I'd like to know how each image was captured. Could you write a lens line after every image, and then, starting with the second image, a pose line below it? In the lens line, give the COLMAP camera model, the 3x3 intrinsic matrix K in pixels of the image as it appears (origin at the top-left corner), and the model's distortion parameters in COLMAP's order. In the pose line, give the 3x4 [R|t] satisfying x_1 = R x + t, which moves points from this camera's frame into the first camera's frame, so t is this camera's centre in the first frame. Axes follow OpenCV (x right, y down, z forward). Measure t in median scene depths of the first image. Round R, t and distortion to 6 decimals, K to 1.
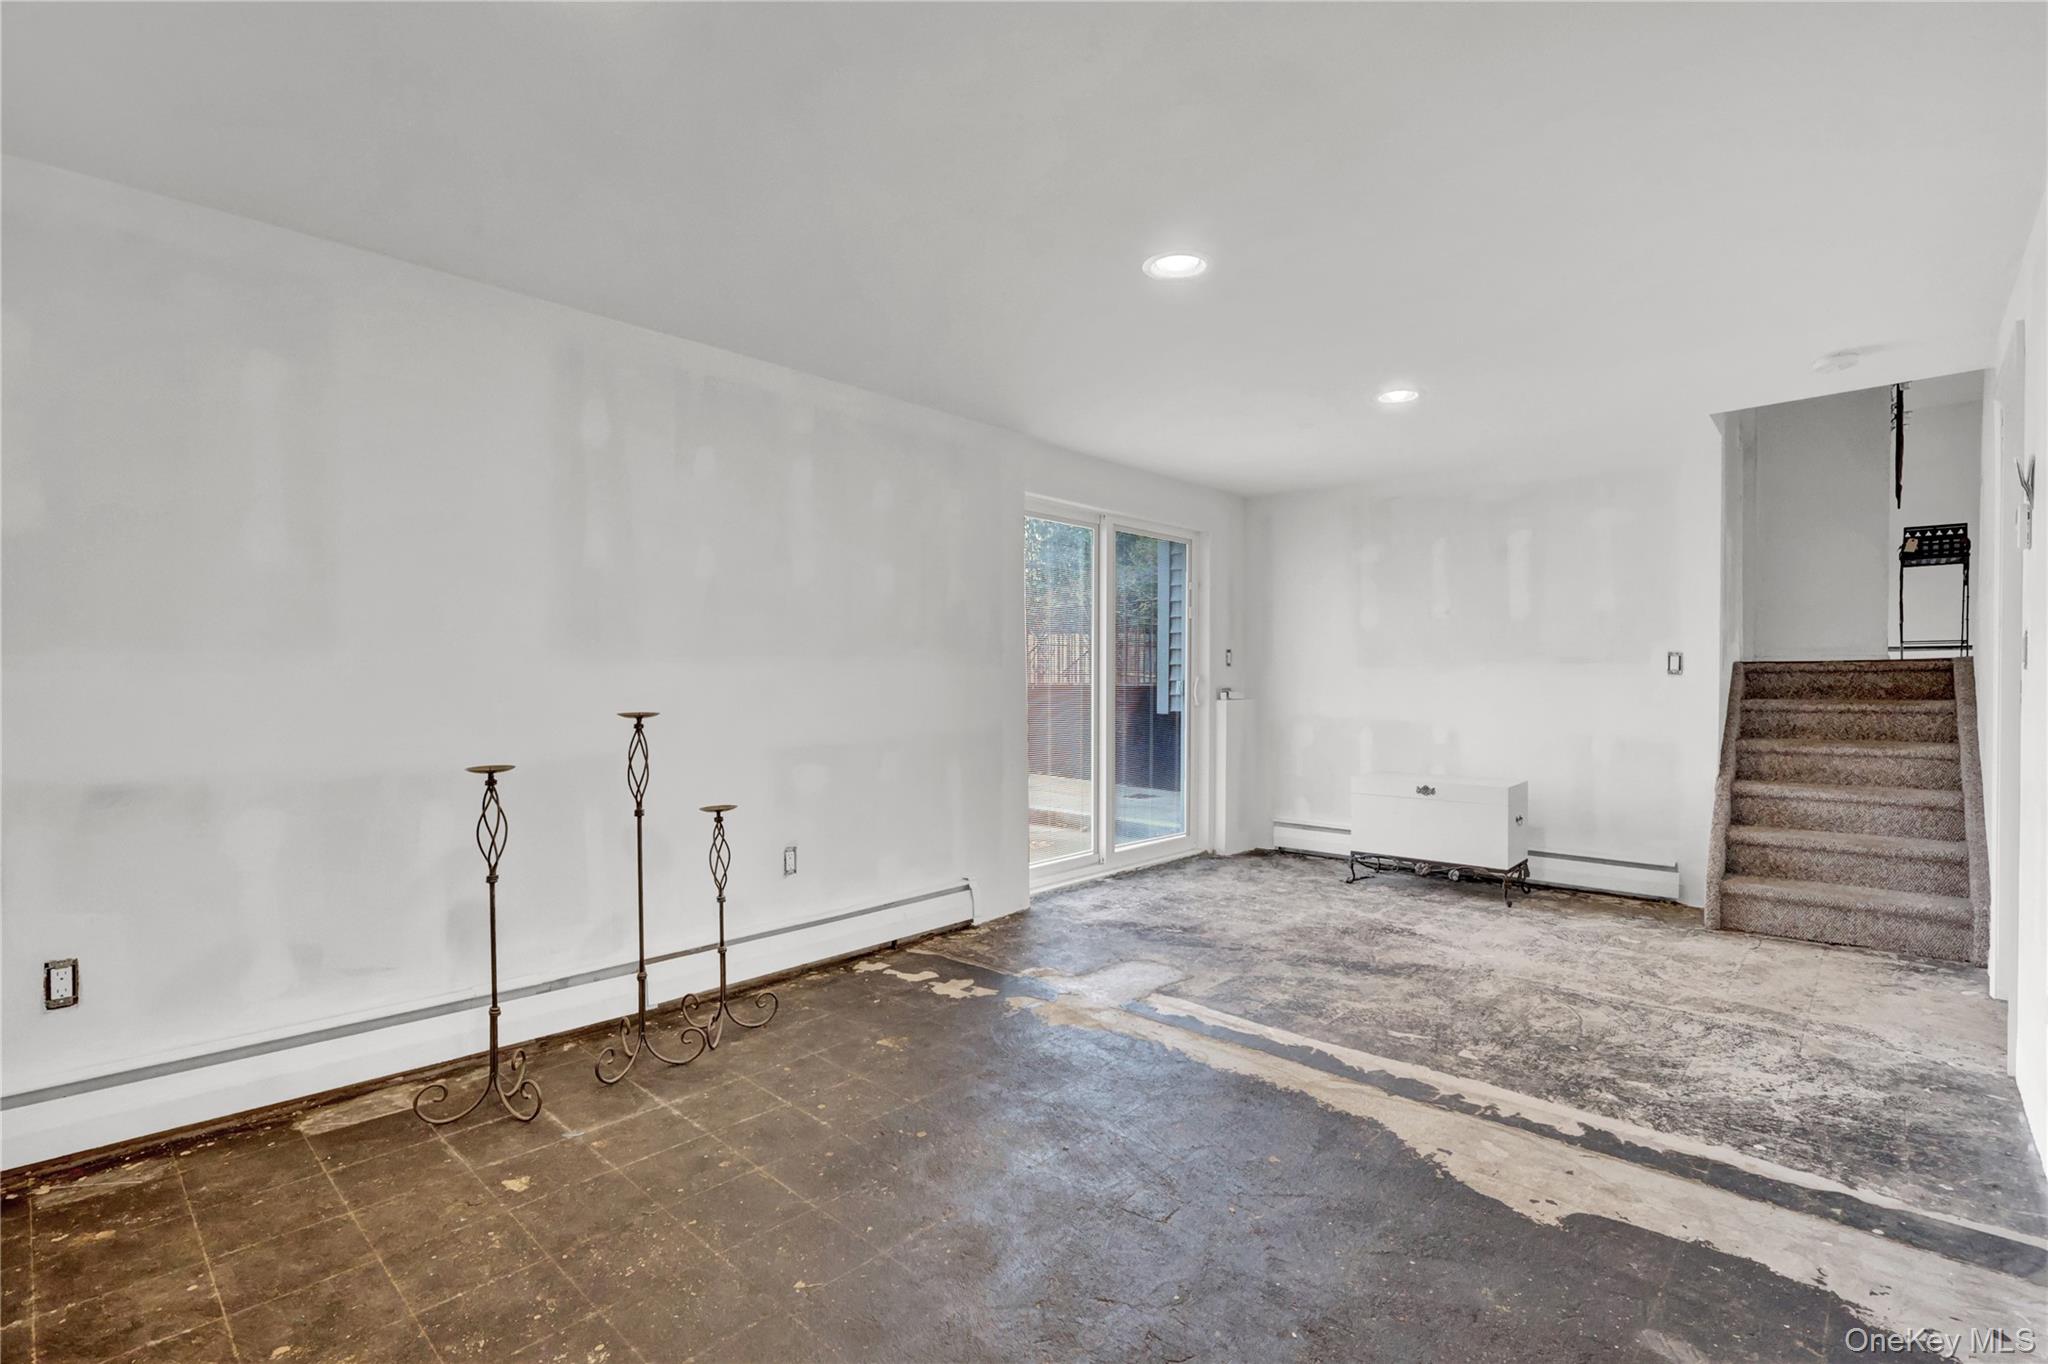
lens RADIAL K [[946.7, 0, 1039.7], [0, 946.7, 682.6], [0, 0, 1]] dist [-0.004660, 0.001577]
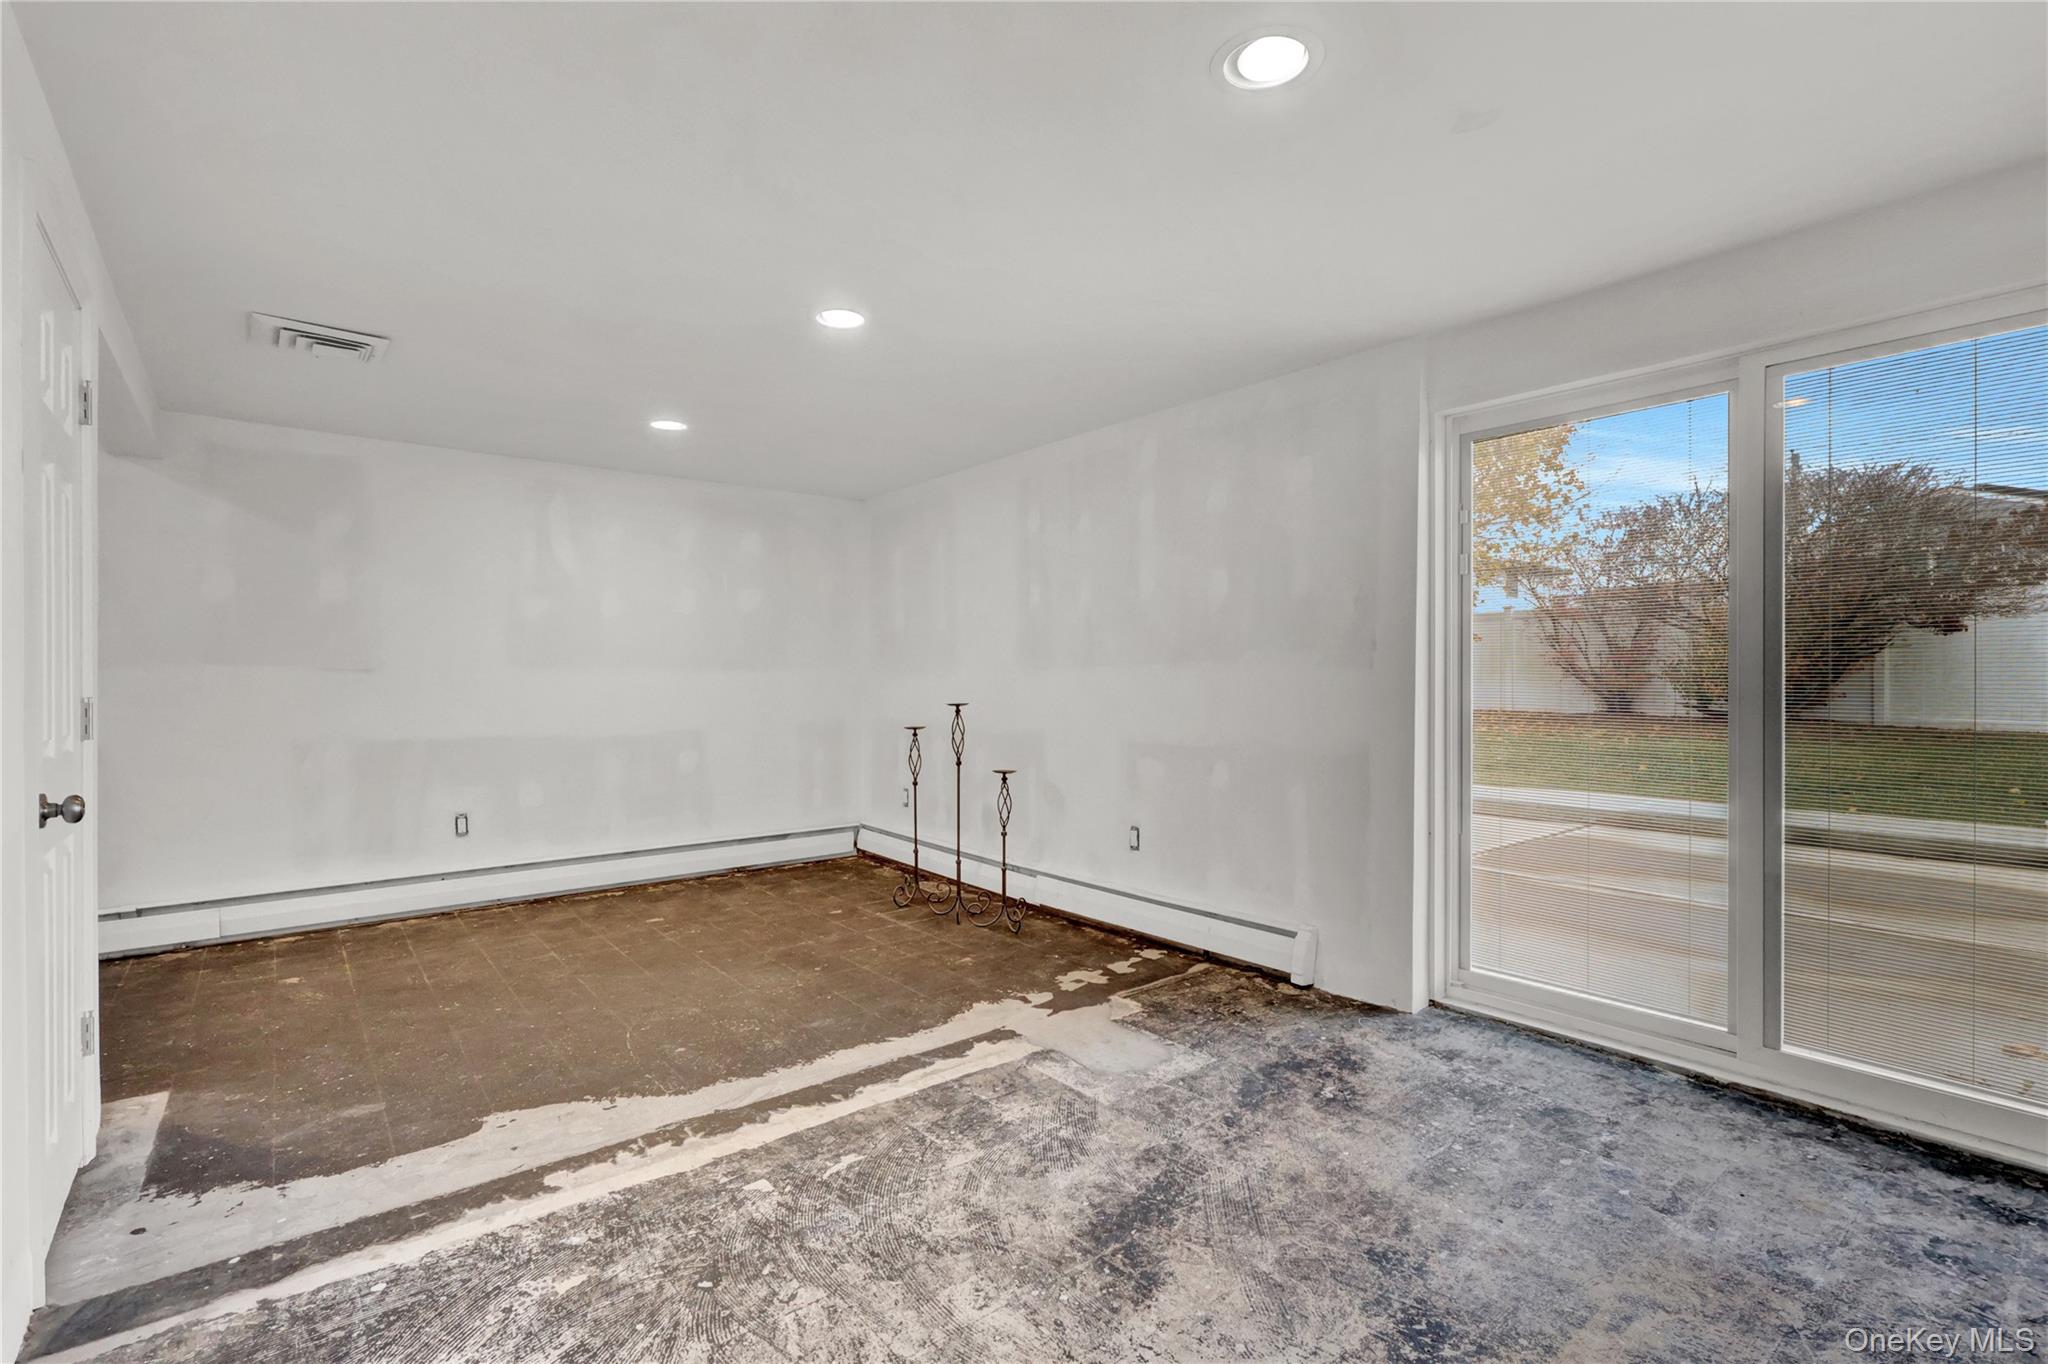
lens RADIAL K [[946.7, 0, 1022.2], [0, 946.7, 678.1], [0, 0, 1]] dist [-0.004660, 0.001577]
pose [[-0.158200, 0.001334, -0.987406, 0.988300], [-0.005520, 0.999982, 0.002235, -0.014510], [0.987392, 0.005804, -0.158189, 1.121966]]
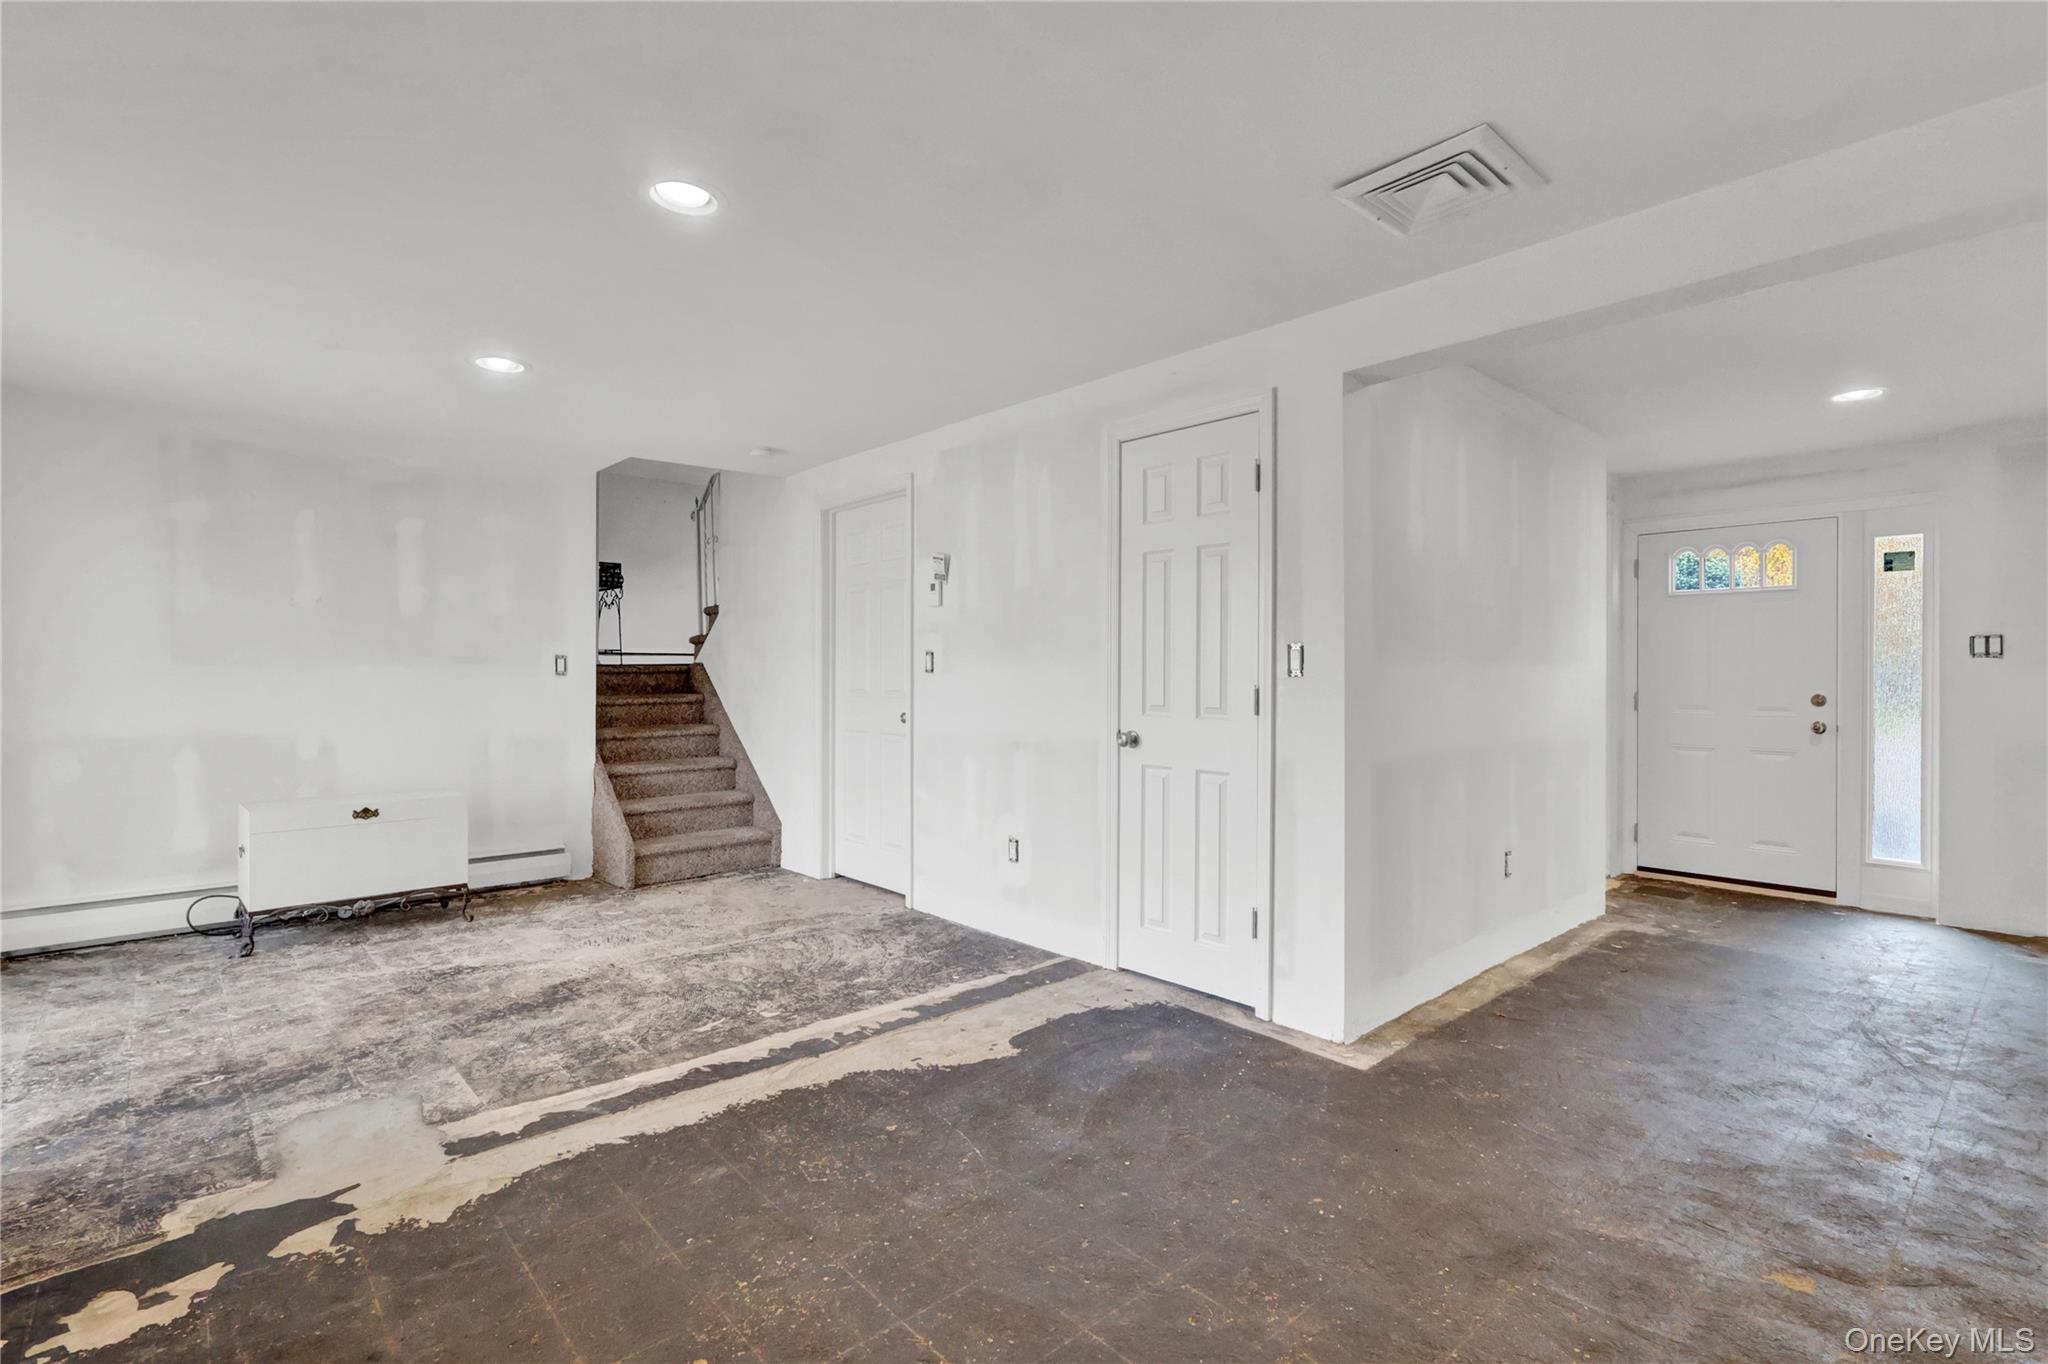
lens RADIAL K [[946.7, 0, 1021.9], [0, 946.7, 675.0], [0, 0, 1]] dist [-0.004660, 0.001577]
pose [[0.099873, 0.000509, 0.995000, -0.540663], [0.006155, 0.999980, -0.001129, -0.006320], [-0.994981, 0.006237, 0.099868, 0.495331]]
